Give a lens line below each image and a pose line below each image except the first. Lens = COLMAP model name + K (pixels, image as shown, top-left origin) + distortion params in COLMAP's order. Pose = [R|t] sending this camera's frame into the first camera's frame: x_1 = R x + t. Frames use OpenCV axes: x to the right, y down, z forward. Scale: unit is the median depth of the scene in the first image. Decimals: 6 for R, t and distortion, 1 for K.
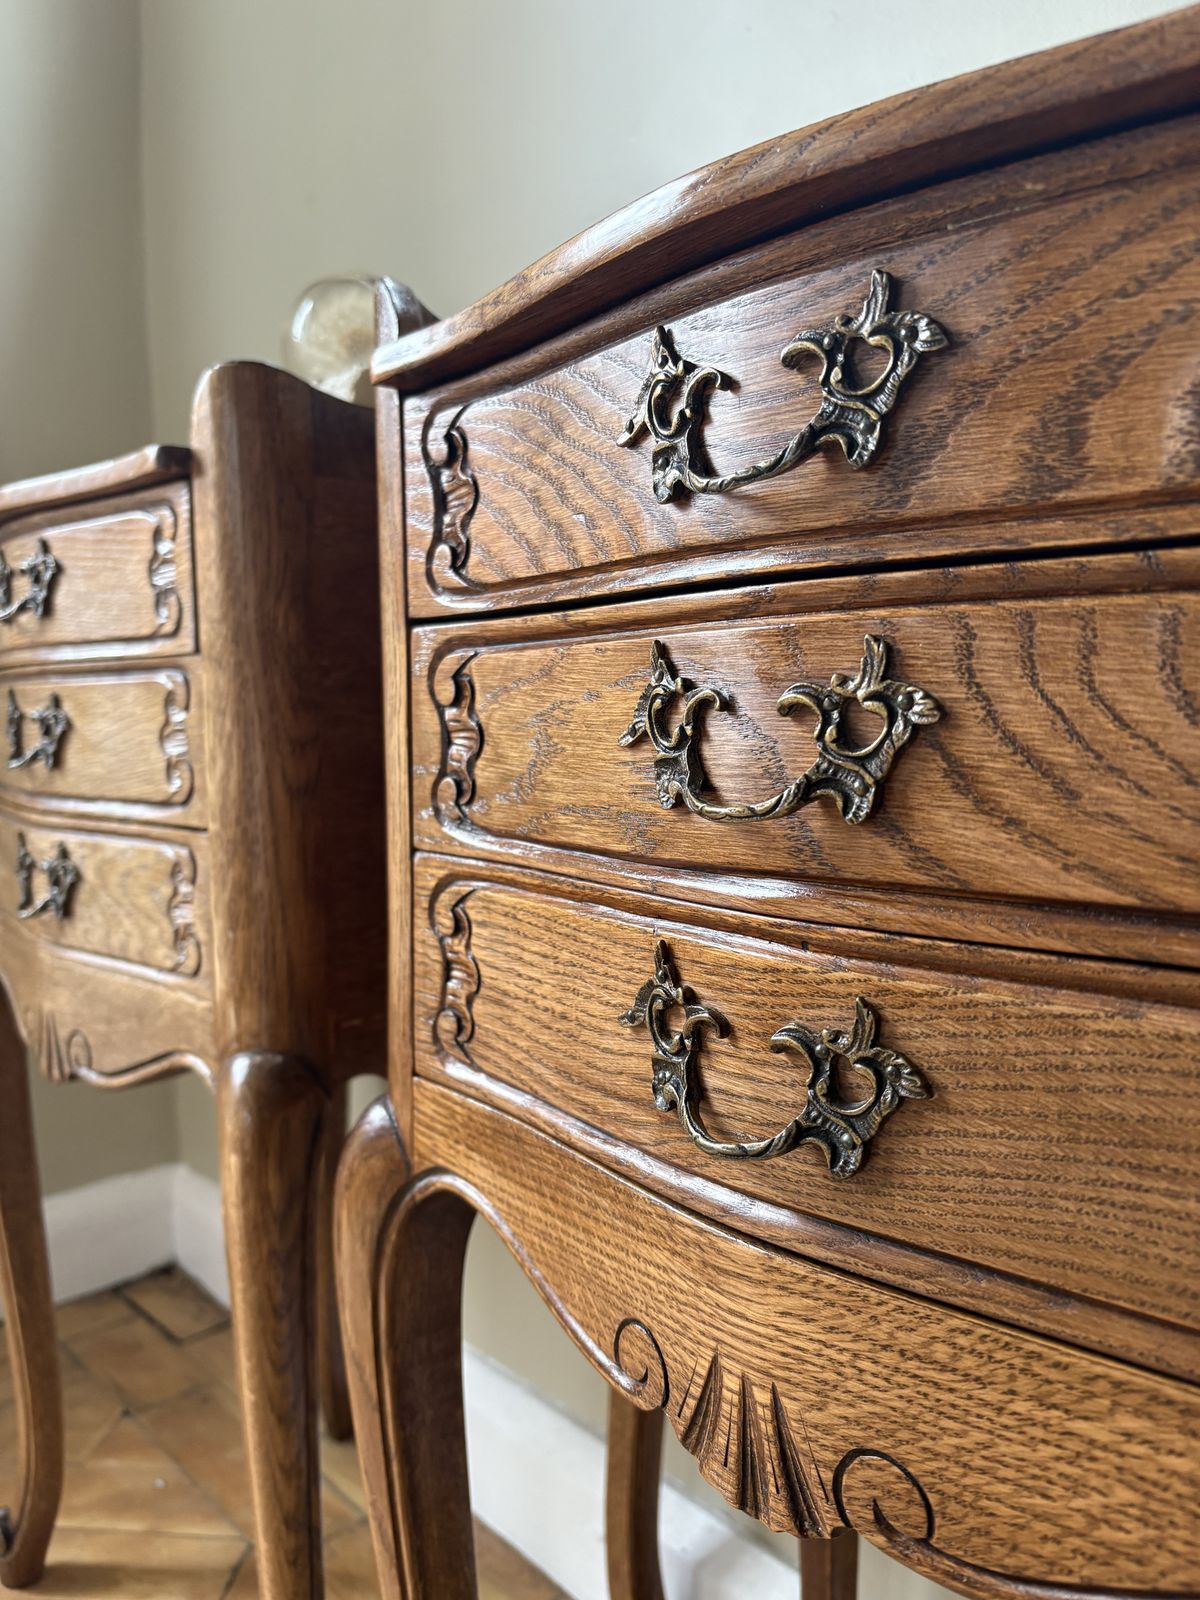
lens RADIAL K [[1231.5, 0, 600.2], [0, 1231.5, 797.8], [0, 0, 1]] dist [0.041734, -0.059565]
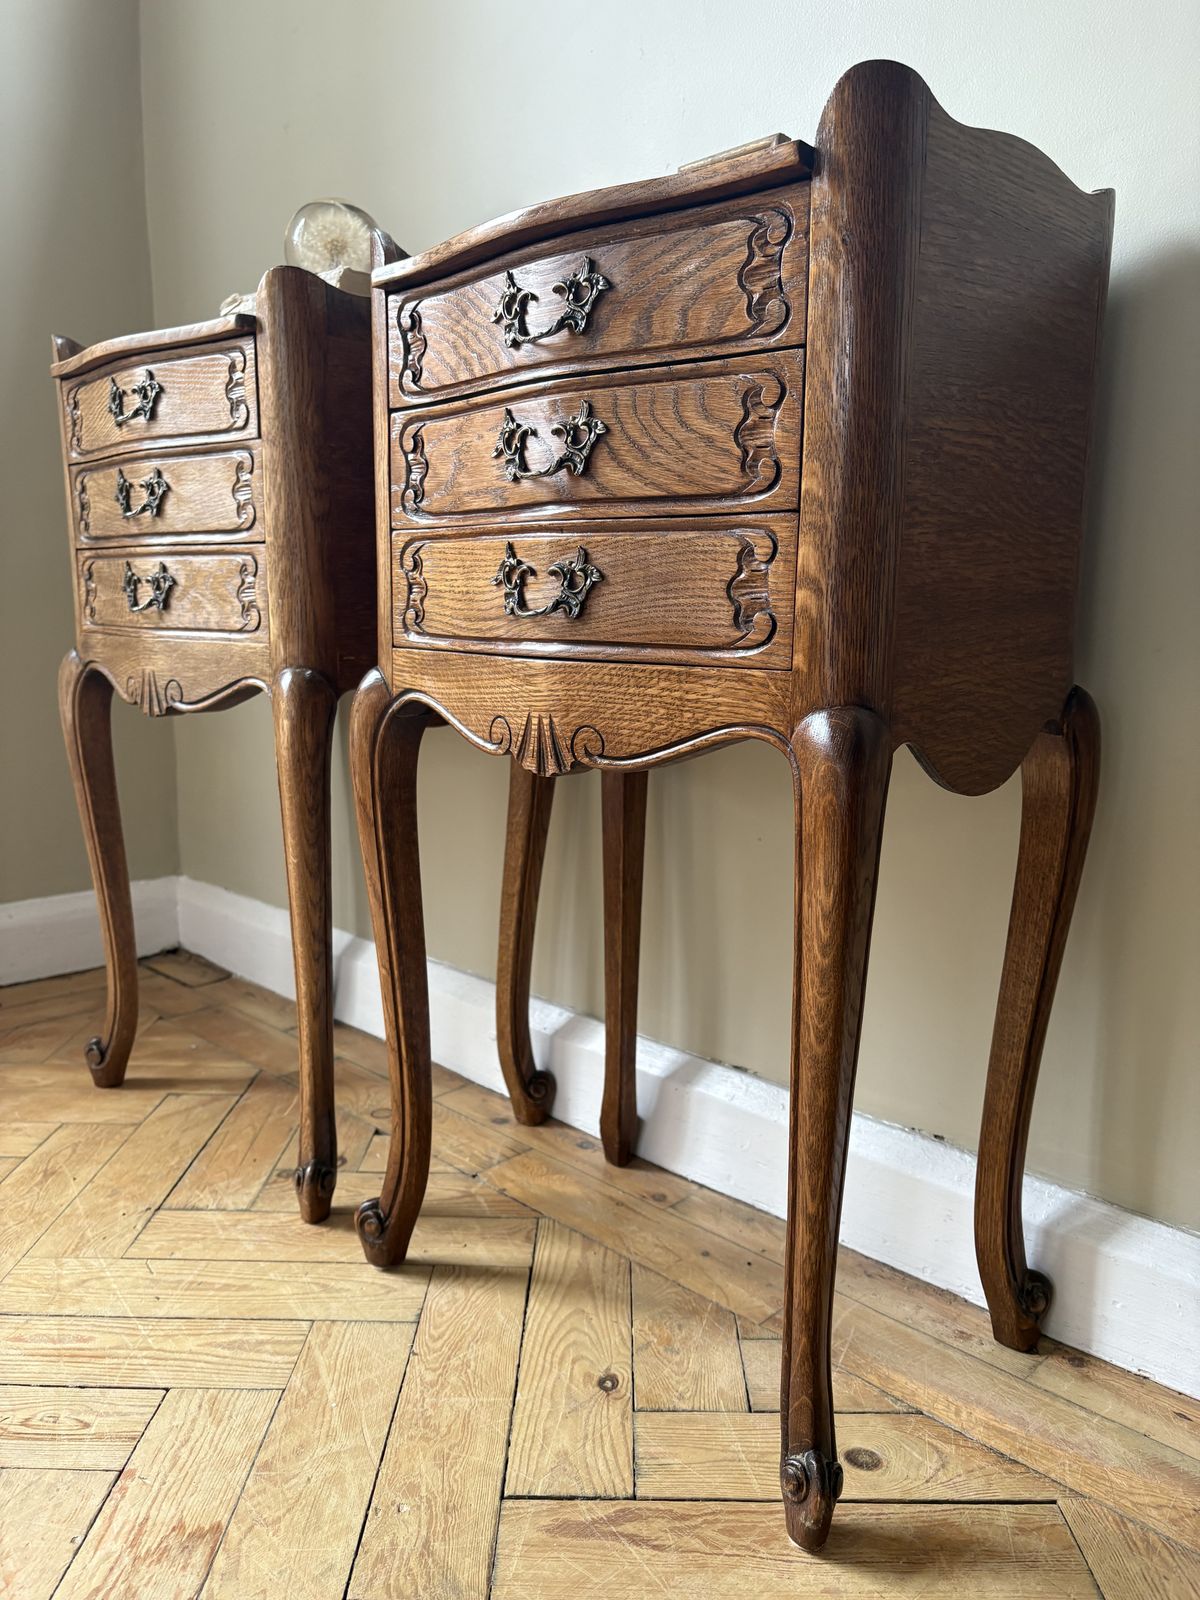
lens RADIAL K [[1231.5, 0, 600.2], [0, 1231.5, 797.8], [0, 0, 1]] dist [0.041734, -0.059565]
pose [[0.997717, 0.007356, 0.067134, 0.073939], [-0.013063, 0.996297, 0.084981, 0.422721], [-0.066260, -0.085664, 0.994118, -1.463793]]
